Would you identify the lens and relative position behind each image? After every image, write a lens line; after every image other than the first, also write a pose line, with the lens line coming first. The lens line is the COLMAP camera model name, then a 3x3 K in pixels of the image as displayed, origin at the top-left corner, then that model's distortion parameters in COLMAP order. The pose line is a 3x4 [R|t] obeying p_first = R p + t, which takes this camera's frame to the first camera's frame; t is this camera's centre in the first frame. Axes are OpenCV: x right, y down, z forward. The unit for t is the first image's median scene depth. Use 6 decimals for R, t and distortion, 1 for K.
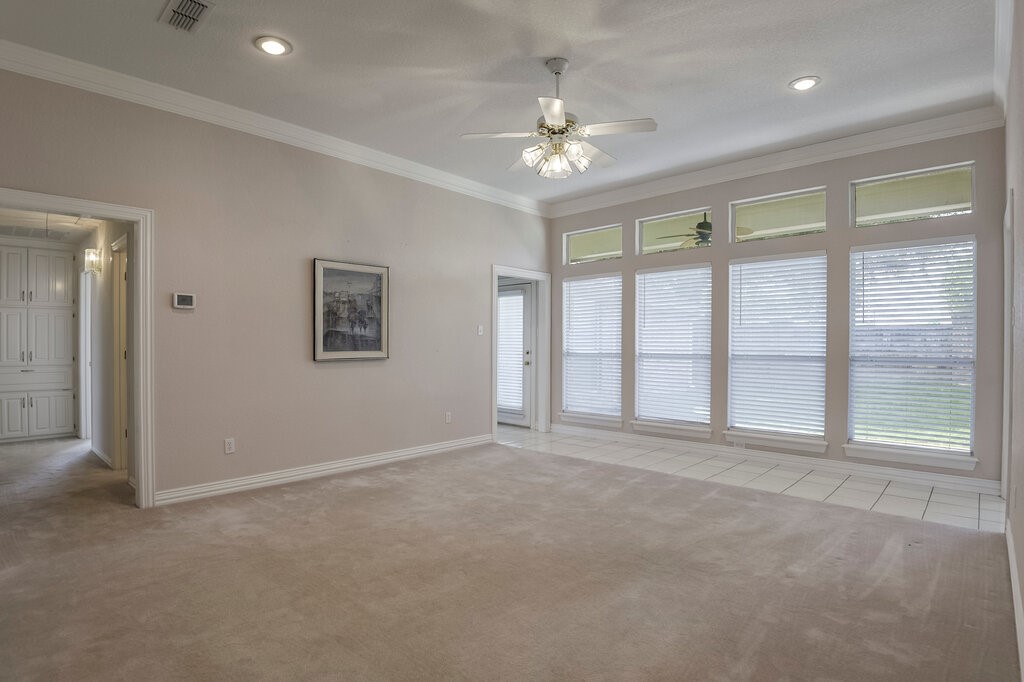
lens RADIAL K [[494.9, 0, 520.5], [0, 494.9, 346.1], [0, 0, 1]] dist [-0.042389, -0.000503]
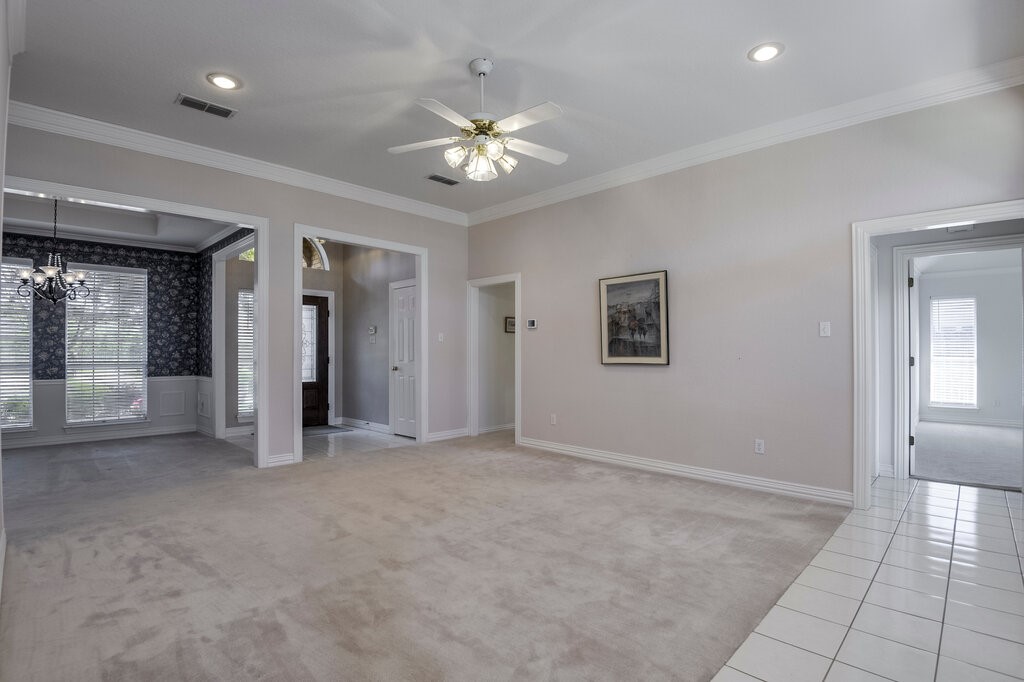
lens RADIAL K [[494.9, 0, 520.5], [0, 494.9, 346.1], [0, 0, 1]] dist [-0.042389, -0.000503]
pose [[-0.013890, -0.008065, -0.999871, 0.739812], [-0.001905, 0.999966, -0.008039, -0.003706], [0.999902, 0.001793, -0.013904, 0.765519]]
